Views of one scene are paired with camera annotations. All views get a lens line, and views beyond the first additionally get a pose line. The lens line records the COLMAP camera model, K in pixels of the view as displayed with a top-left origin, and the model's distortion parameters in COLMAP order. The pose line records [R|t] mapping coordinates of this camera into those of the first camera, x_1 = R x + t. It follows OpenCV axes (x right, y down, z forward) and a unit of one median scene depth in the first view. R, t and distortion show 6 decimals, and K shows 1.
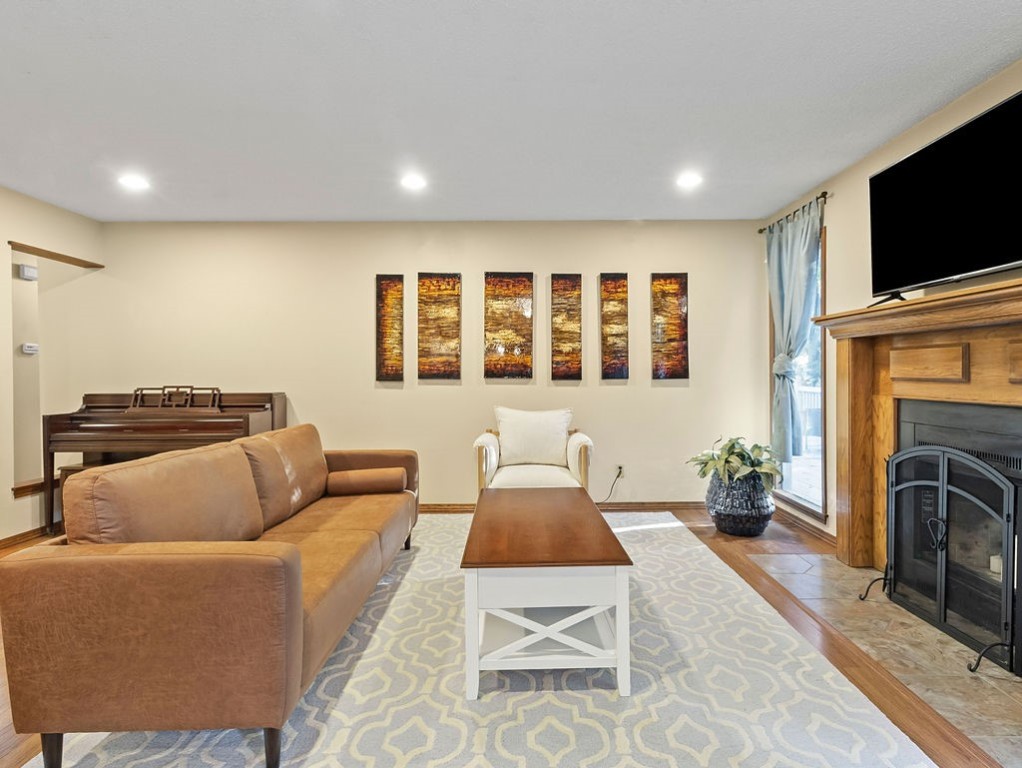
lens RADIAL K [[528.6, 0, 521.3], [0, 528.6, 379.4], [0, 0, 1]] dist [0.004666, 0.000383]
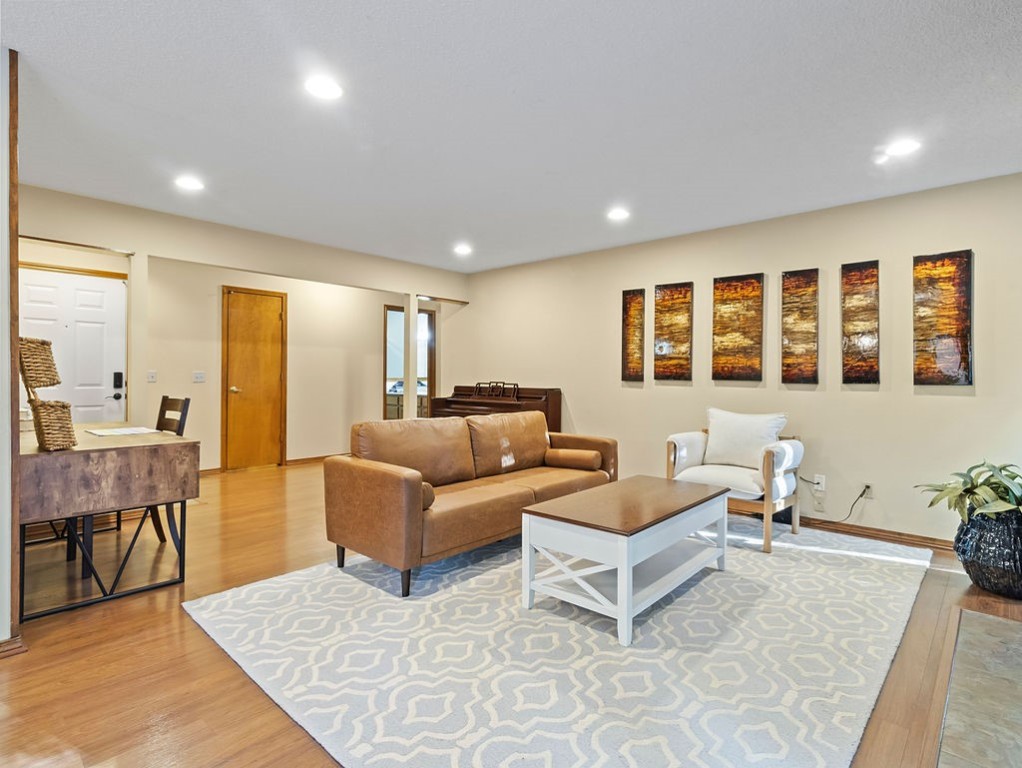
lens RADIAL K [[528.6, 0, 524.0], [0, 528.6, 376.8], [0, 0, 1]] dist [0.004666, 0.000383]
pose [[0.740578, 0.012828, -0.671848, 0.356522], [-0.017868, 0.999840, -0.000605, -0.001637], [0.671733, 0.012452, 0.740689, -0.018594]]
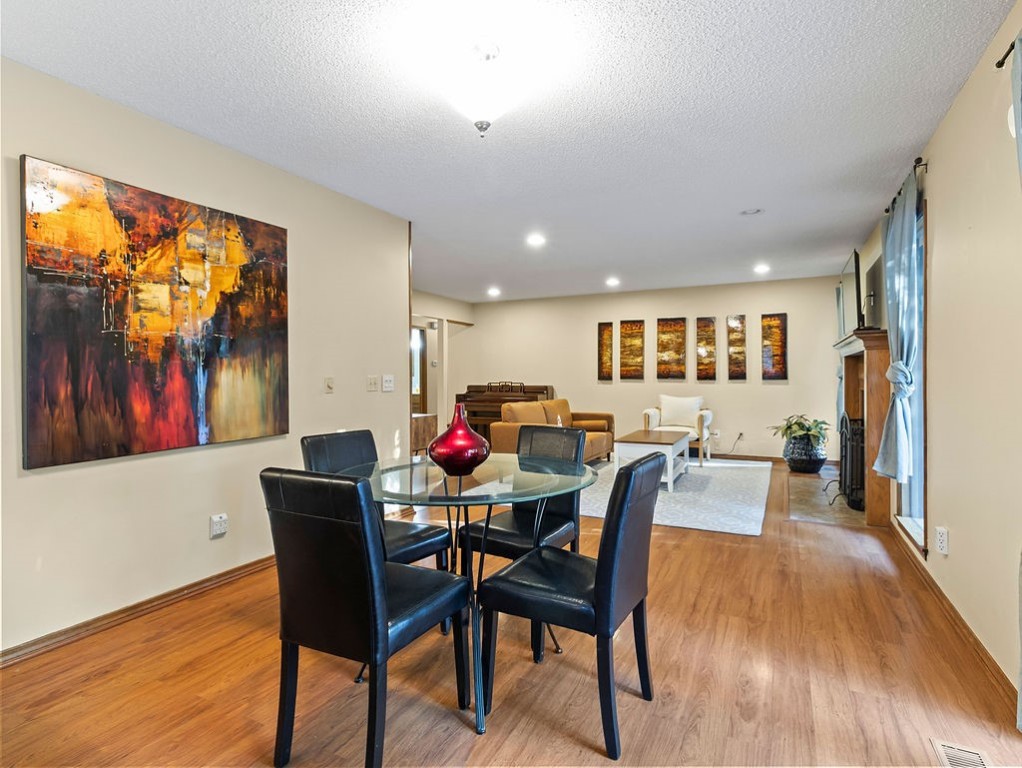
lens RADIAL K [[528.6, 0, 521.9], [0, 528.6, 378.7], [0, 0, 1]] dist [0.004666, 0.000383]
pose [[0.894753, 0.004241, -0.446542, 0.316358], [-0.006871, 0.999967, -0.004270, 0.008172], [0.446509, 0.006889, 0.894752, -0.783118]]
